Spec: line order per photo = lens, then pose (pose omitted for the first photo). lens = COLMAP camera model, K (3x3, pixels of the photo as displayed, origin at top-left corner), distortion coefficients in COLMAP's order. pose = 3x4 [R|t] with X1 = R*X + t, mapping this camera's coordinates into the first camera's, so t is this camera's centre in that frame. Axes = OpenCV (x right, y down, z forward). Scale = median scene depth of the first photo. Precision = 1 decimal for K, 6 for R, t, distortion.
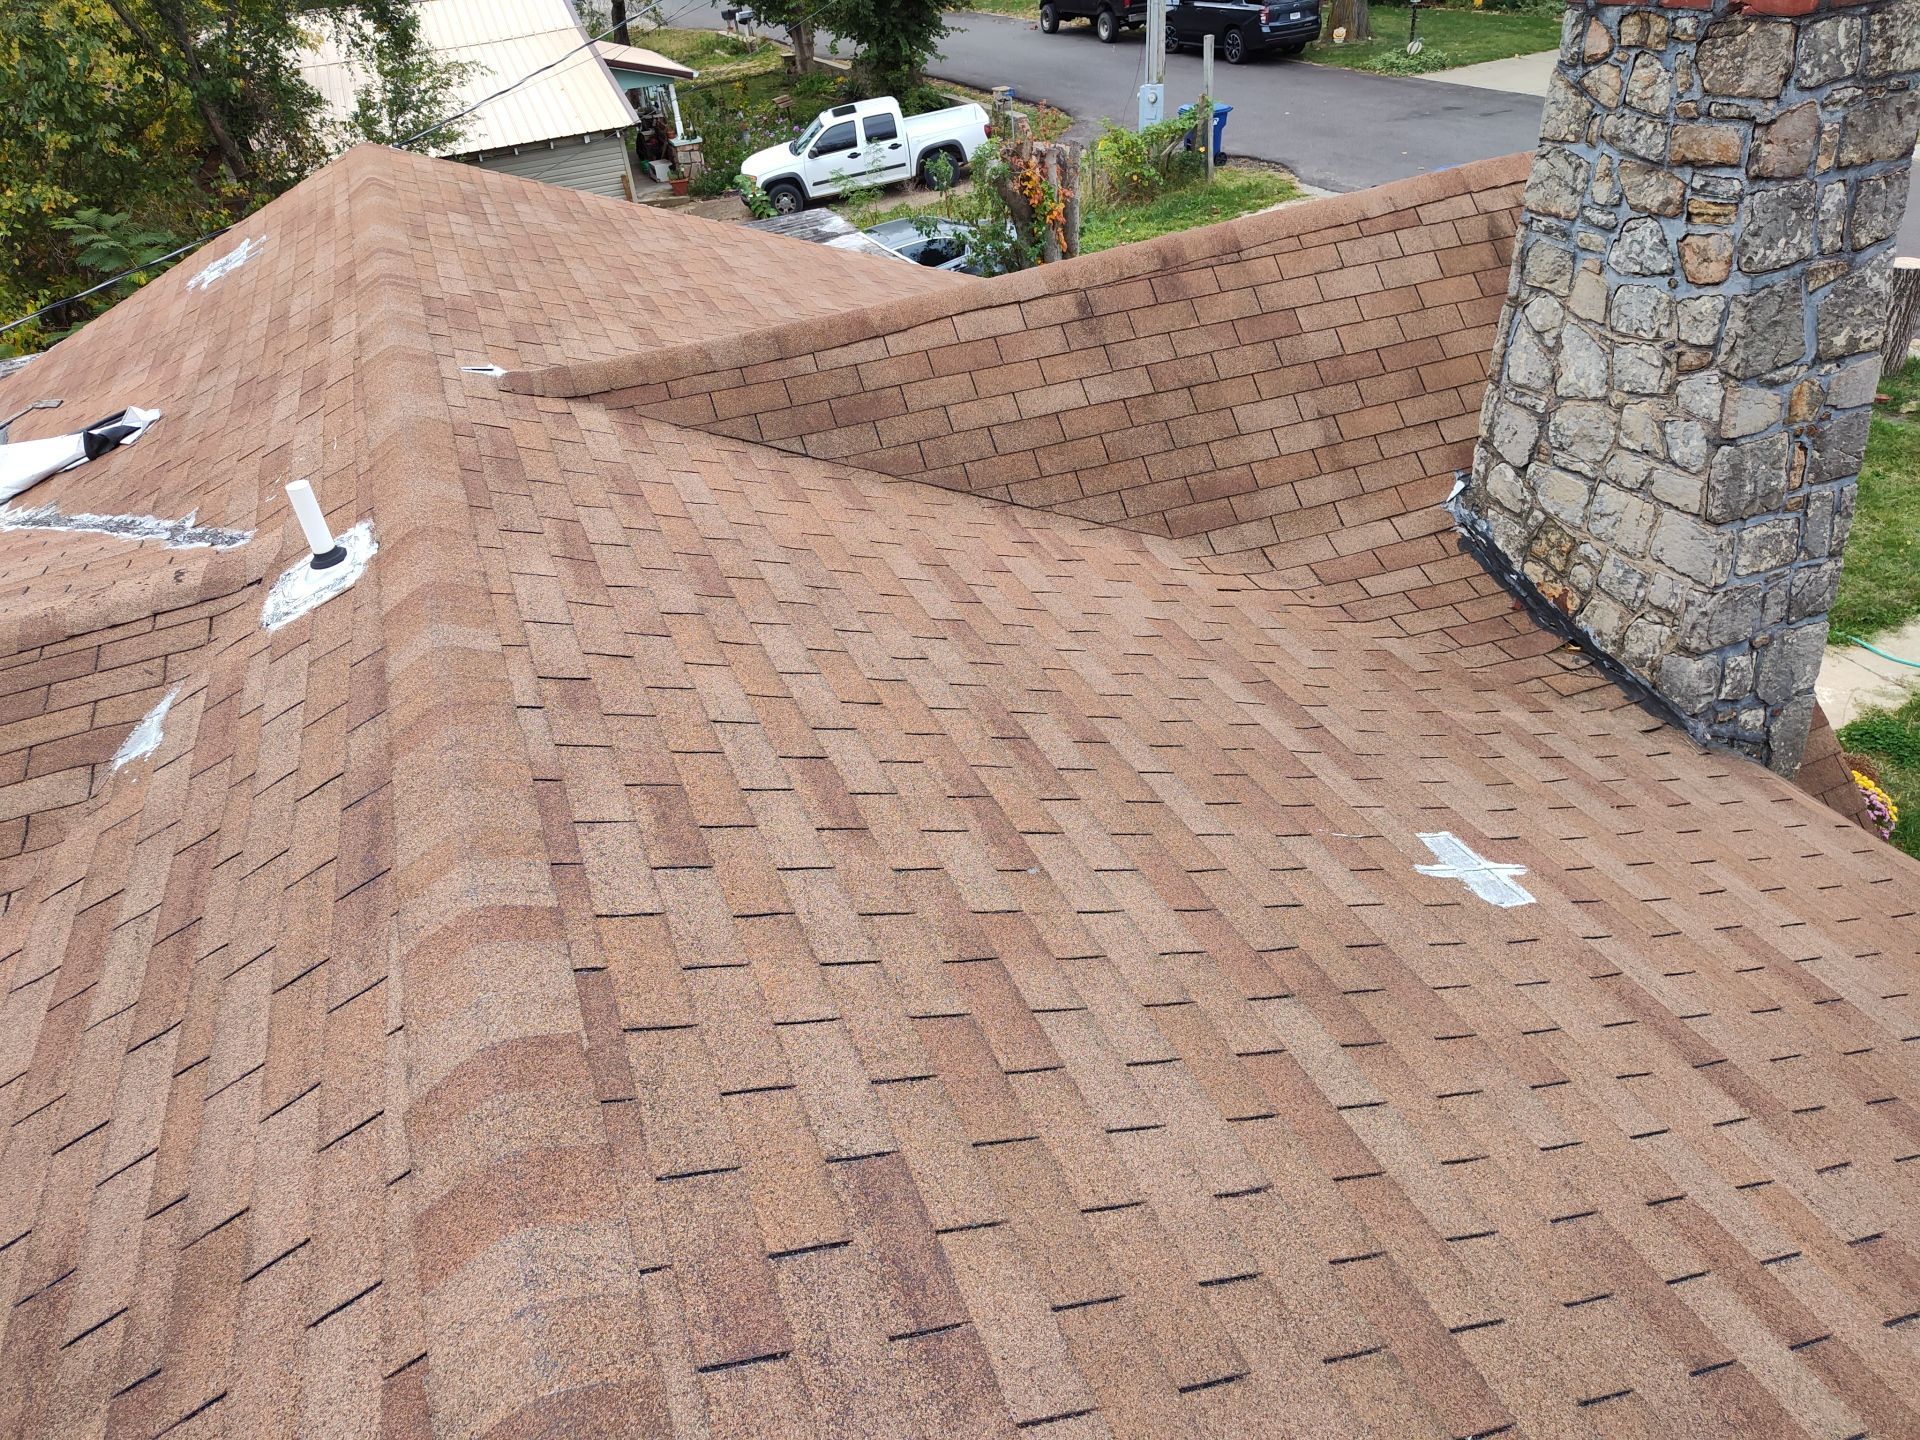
lens RADIAL K [[1279.1, 0, 960.0], [0, 1279.1, 720.0], [0, 0, 1]] dist [-0.001360, -0.001555]
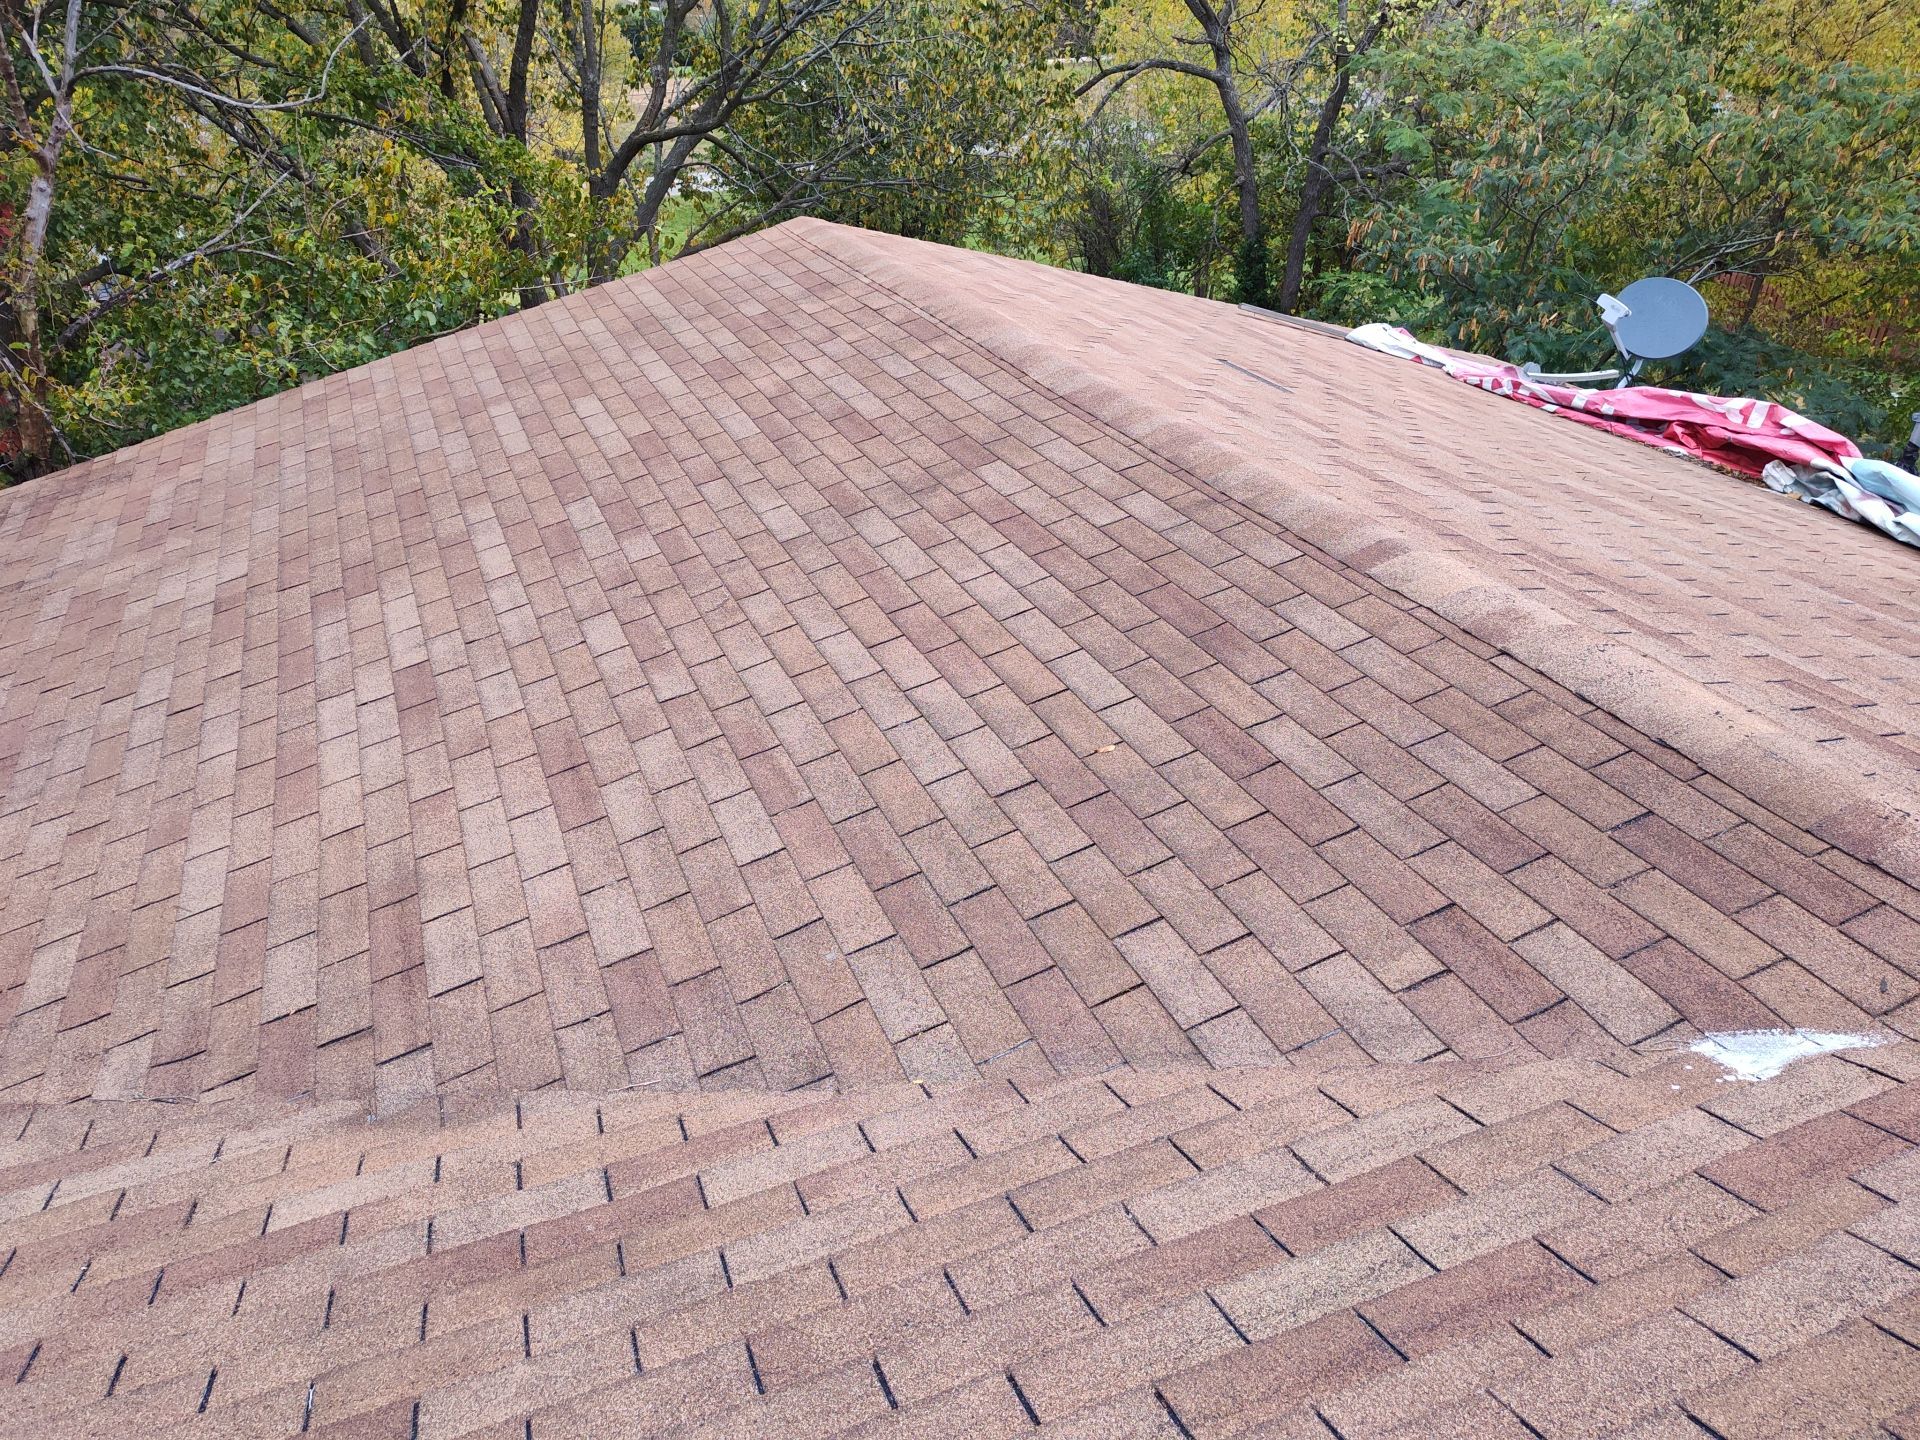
lens RADIAL K [[1279.1, 0, 960.0], [0, 1279.1, 720.0], [0, 0, 1]] dist [-0.001360, -0.001555]
pose [[0.035560, 0.521729, -0.852370, -0.212232], [-0.588118, 0.700506, 0.404239, -0.117885], [0.807993, 0.486919, 0.331748, 0.406524]]
